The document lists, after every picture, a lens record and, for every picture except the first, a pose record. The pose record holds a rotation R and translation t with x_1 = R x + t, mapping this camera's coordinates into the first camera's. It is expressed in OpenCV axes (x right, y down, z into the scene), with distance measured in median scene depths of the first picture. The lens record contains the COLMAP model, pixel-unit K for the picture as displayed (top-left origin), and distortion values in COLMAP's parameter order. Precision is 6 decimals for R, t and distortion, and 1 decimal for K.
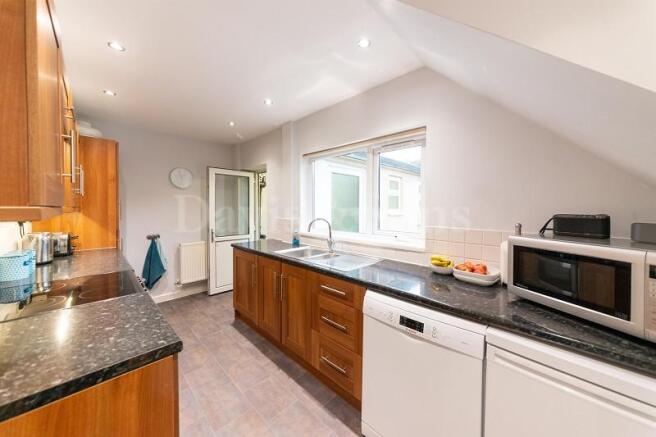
lens RADIAL K [[230.3, 0, 327.9], [0, 230.3, 211.7], [0, 0, 1]] dist [-0.002894, 0.000127]
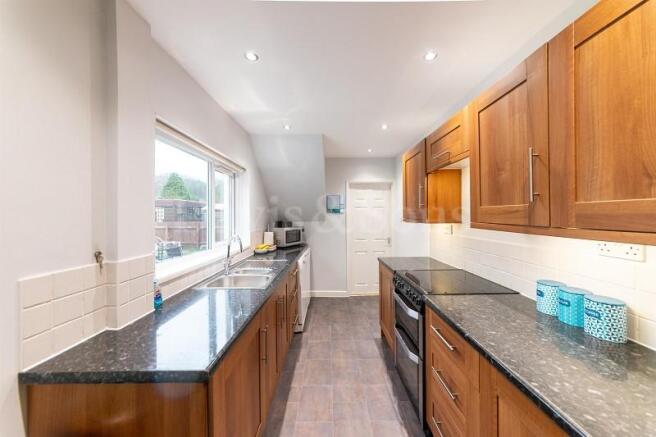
lens RADIAL K [[230.3, 0, 323.0], [0, 230.3, 215.5], [0, 0, 1]] dist [-0.002894, 0.000127]
pose [[-0.683210, 0.004059, 0.730211, -0.606886], [0.021746, 0.999654, 0.014790, -0.033494], [-0.729898, 0.025983, -0.683062, 0.924996]]
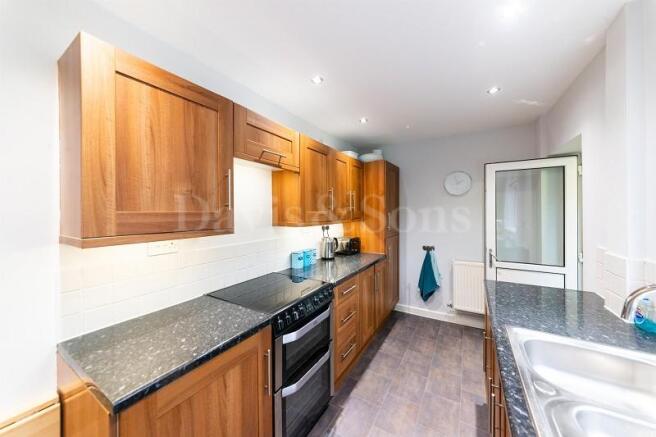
lens RADIAL K [[230.3, 0, 329.8], [0, 230.3, 213.0], [0, 0, 1]] dist [-0.002894, 0.000127]
pose [[0.231492, 0.005329, -0.972822, 0.085503], [-0.011879, 0.999926, 0.002651, -0.035634], [0.972764, 0.010943, 0.231538, 0.371411]]
